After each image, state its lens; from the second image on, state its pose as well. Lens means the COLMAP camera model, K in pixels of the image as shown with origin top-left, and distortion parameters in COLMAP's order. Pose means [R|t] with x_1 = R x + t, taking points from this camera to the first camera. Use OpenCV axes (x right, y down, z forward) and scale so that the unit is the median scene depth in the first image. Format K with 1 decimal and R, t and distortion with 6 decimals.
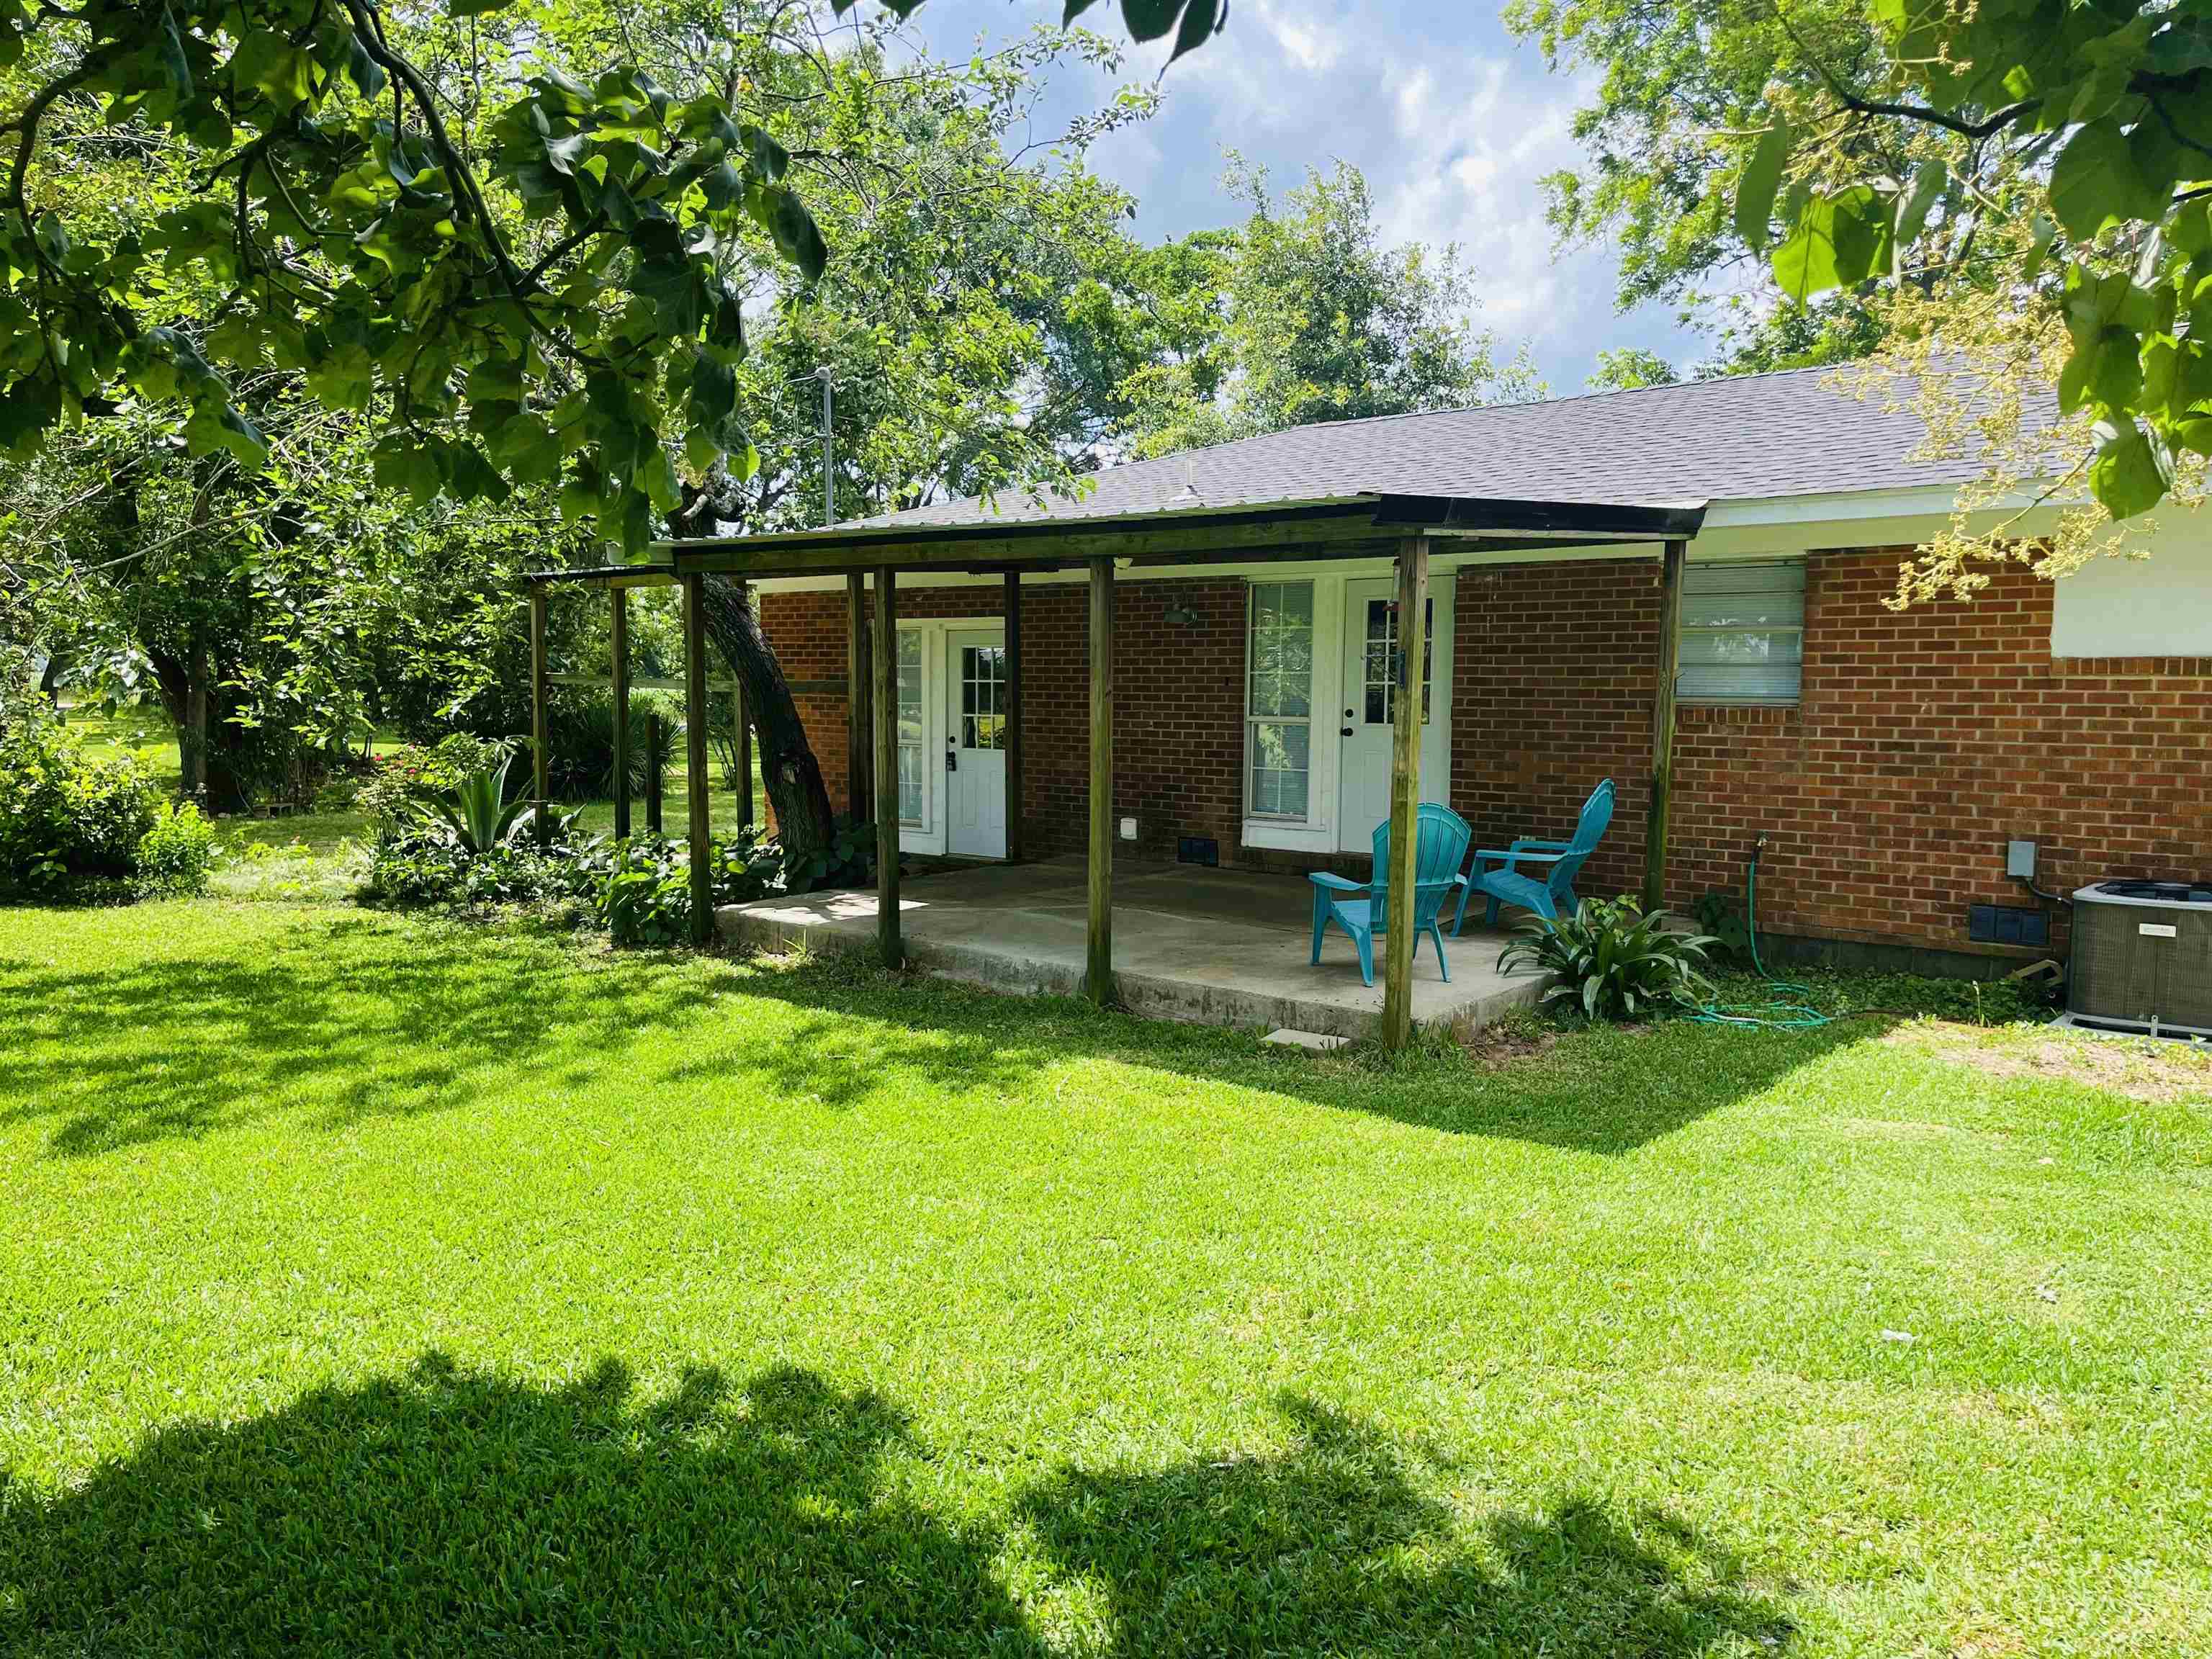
lens RADIAL K [[1665.6, 0, 1106.8], [0, 1665.6, 827.3], [0, 0, 1]] dist [0.007821, 0.001412]
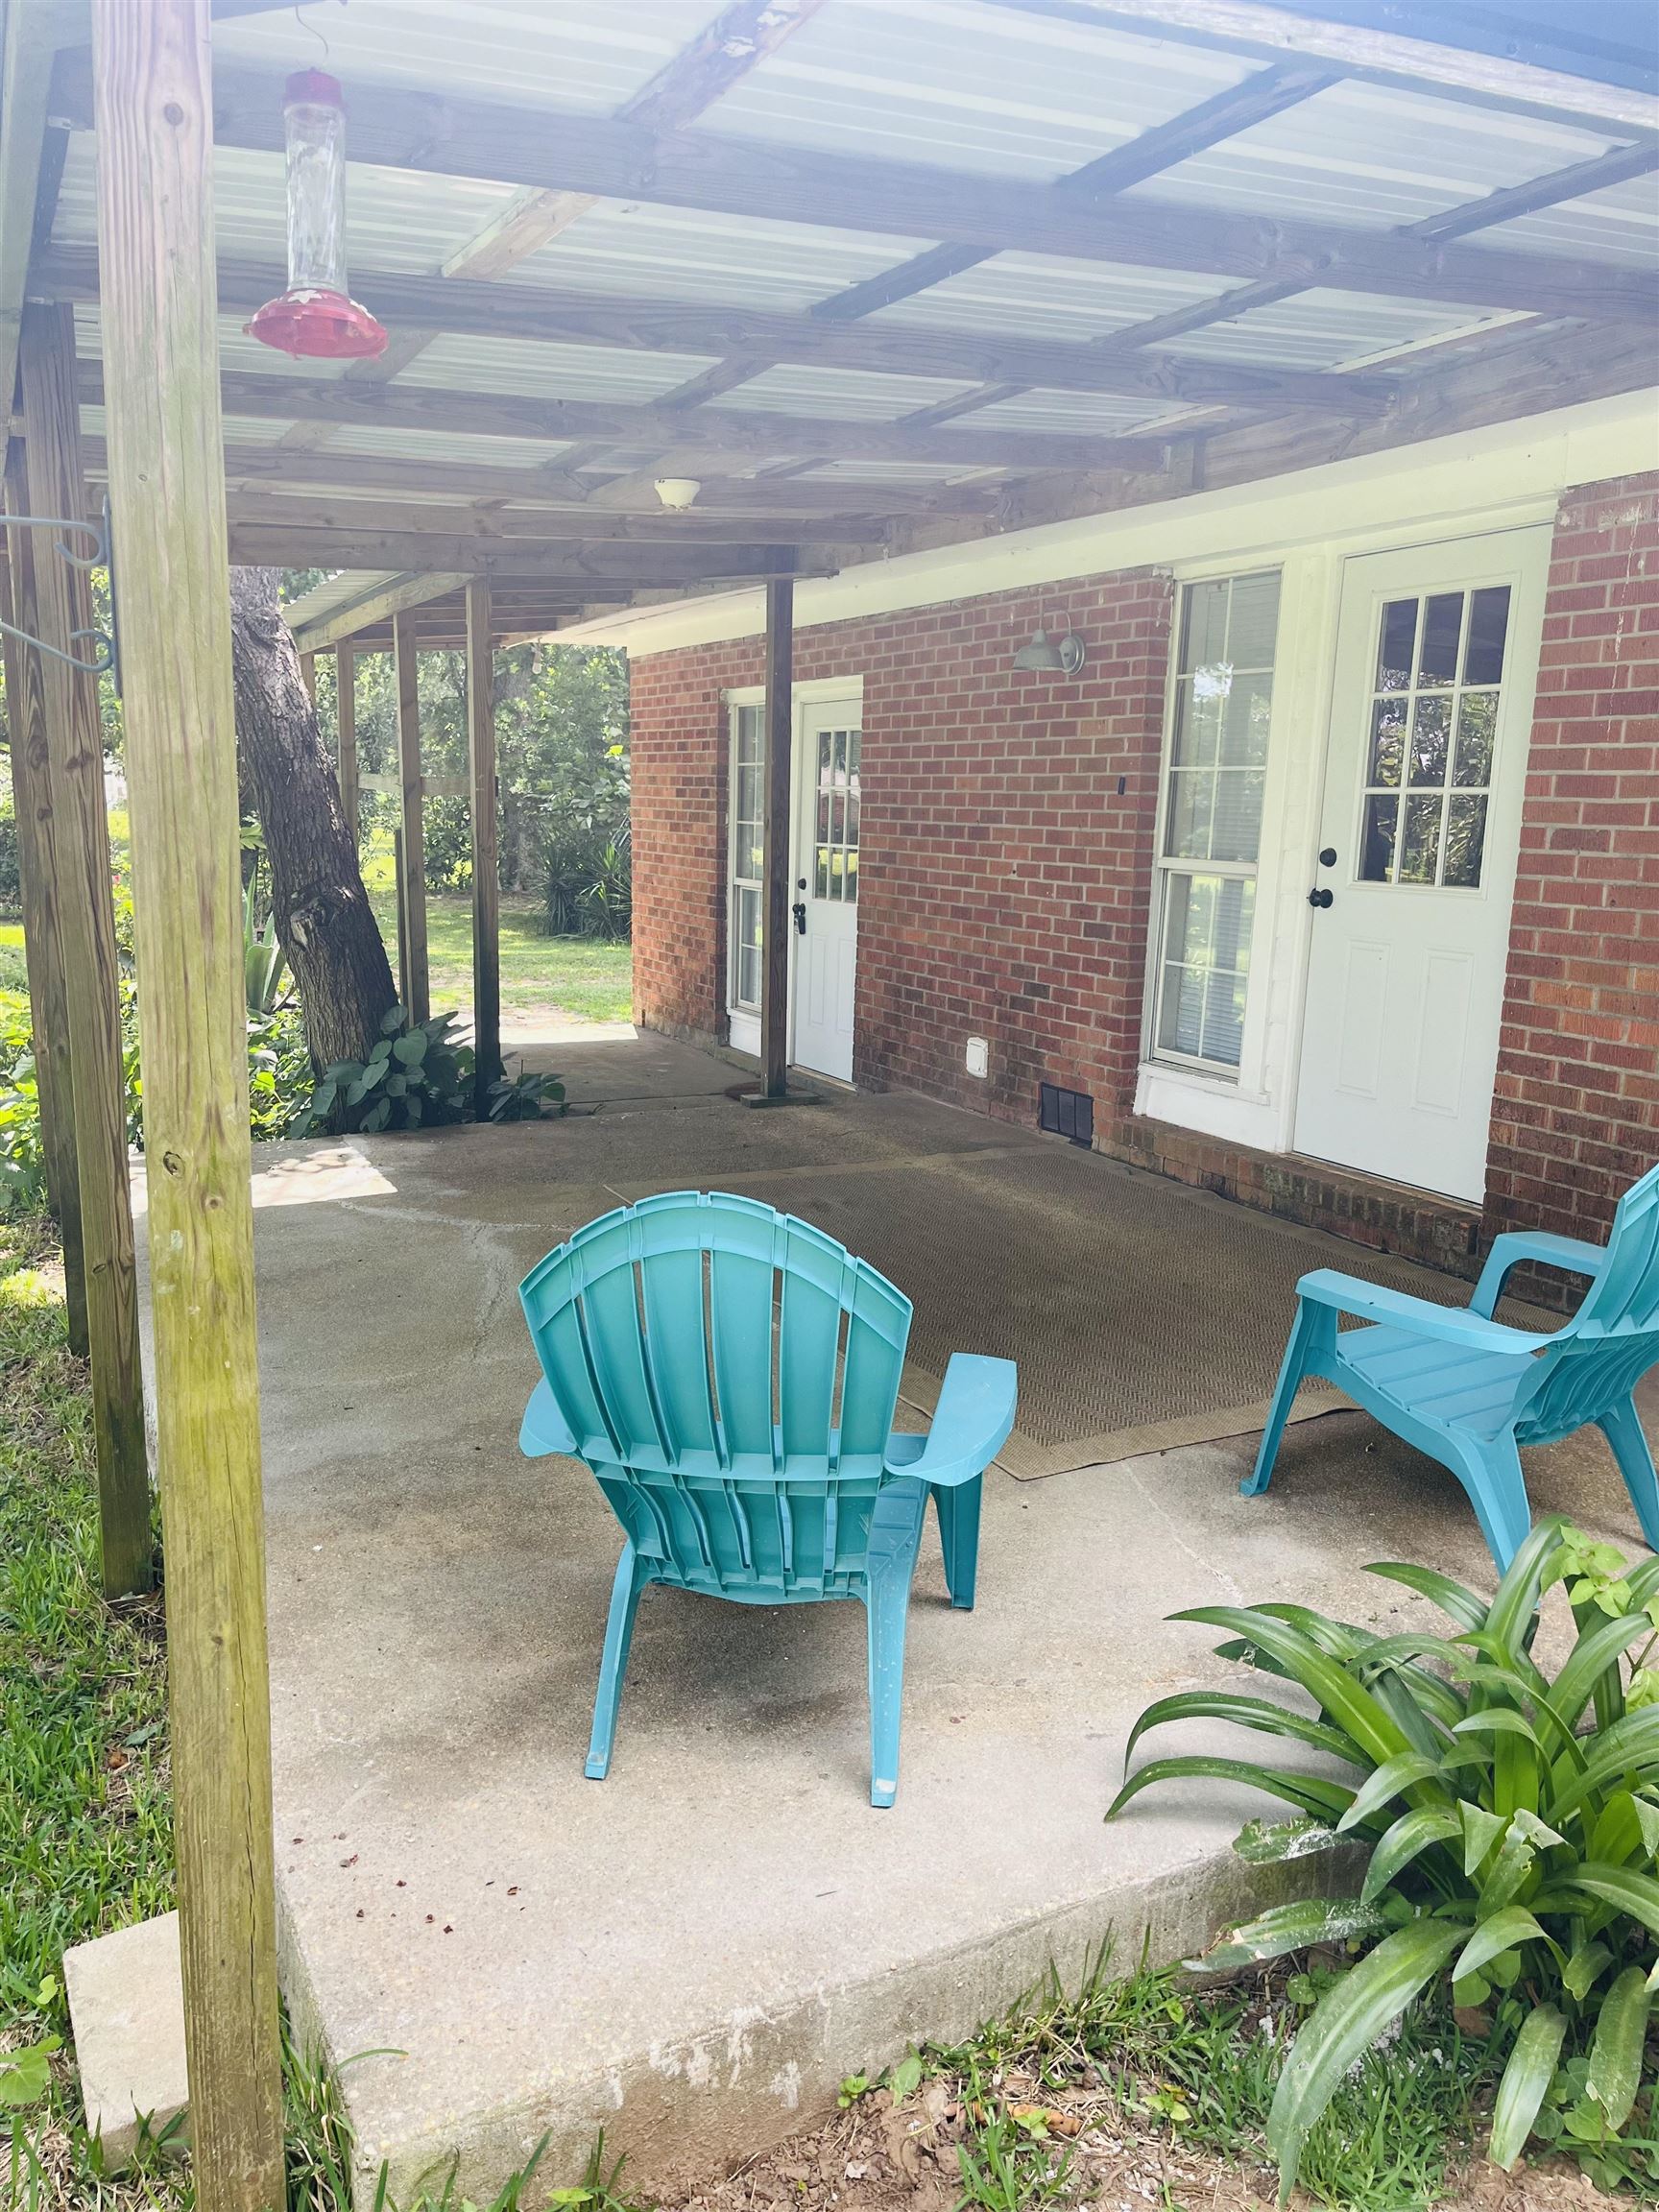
lens RADIAL K [[1665.6, 0, 827.2], [0, 1665.6, 1116.9], [0, 0, 1]] dist [0.007821, 0.001412]
pose [[0.894946, 0.099622, -0.434910, 0.220943], [-0.058647, 0.992562, 0.106679, -0.037199], [0.442303, -0.069966, 0.894133, 0.506622]]
